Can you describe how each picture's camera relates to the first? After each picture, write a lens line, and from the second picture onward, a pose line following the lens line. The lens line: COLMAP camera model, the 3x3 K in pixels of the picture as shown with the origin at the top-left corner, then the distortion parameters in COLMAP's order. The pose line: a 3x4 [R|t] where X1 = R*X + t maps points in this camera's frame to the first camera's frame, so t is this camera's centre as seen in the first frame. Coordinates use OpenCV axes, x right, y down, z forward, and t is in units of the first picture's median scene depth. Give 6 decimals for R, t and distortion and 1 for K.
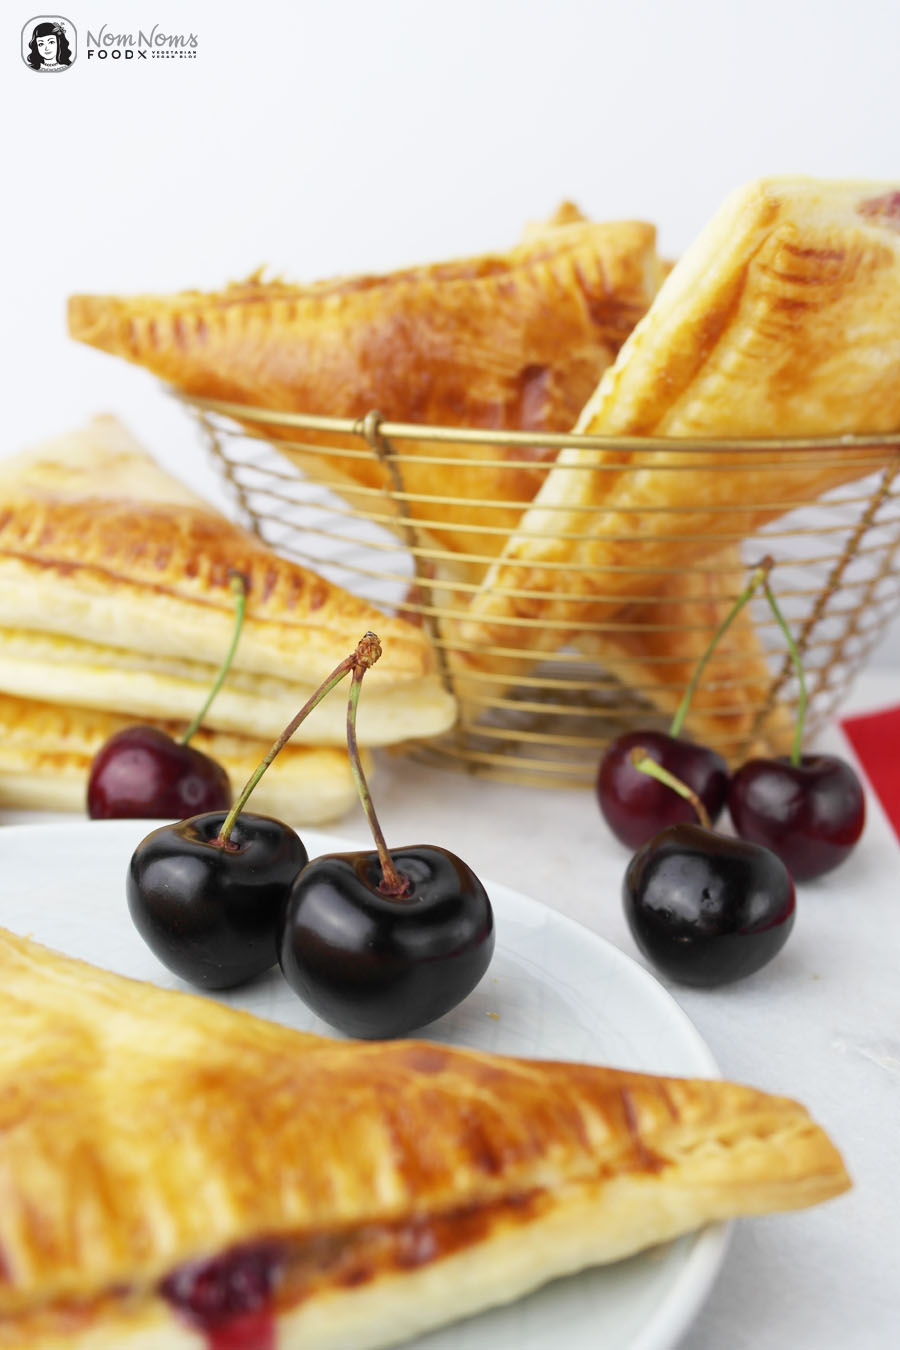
lens RADIAL K [[1572.2, 0, 450.0], [0, 1572.2, 675.0], [0, 0, 1]] dist [0.001964, -0.008650]
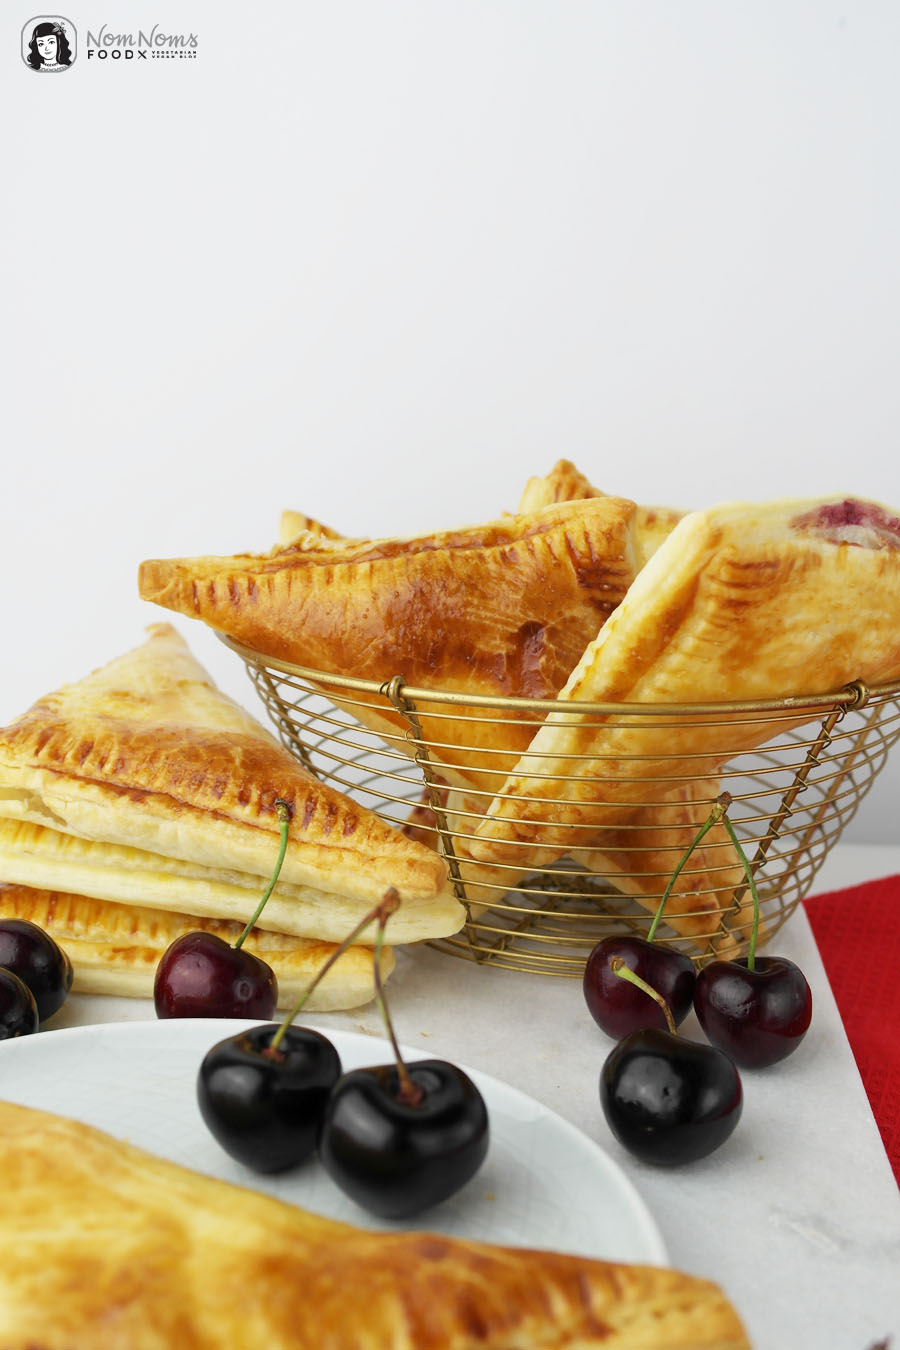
lens RADIAL K [[1624.1, 0, 450.0], [0, 1624.1, 675.0], [0, 0, 1]] dist [0.010486, 0.012686]
pose [[0.999835, 0.000921, -0.018167, 0.015173], [-0.001764, 0.998918, -0.046479, -0.109565], [0.018105, 0.046503, 0.998754, -0.246306]]
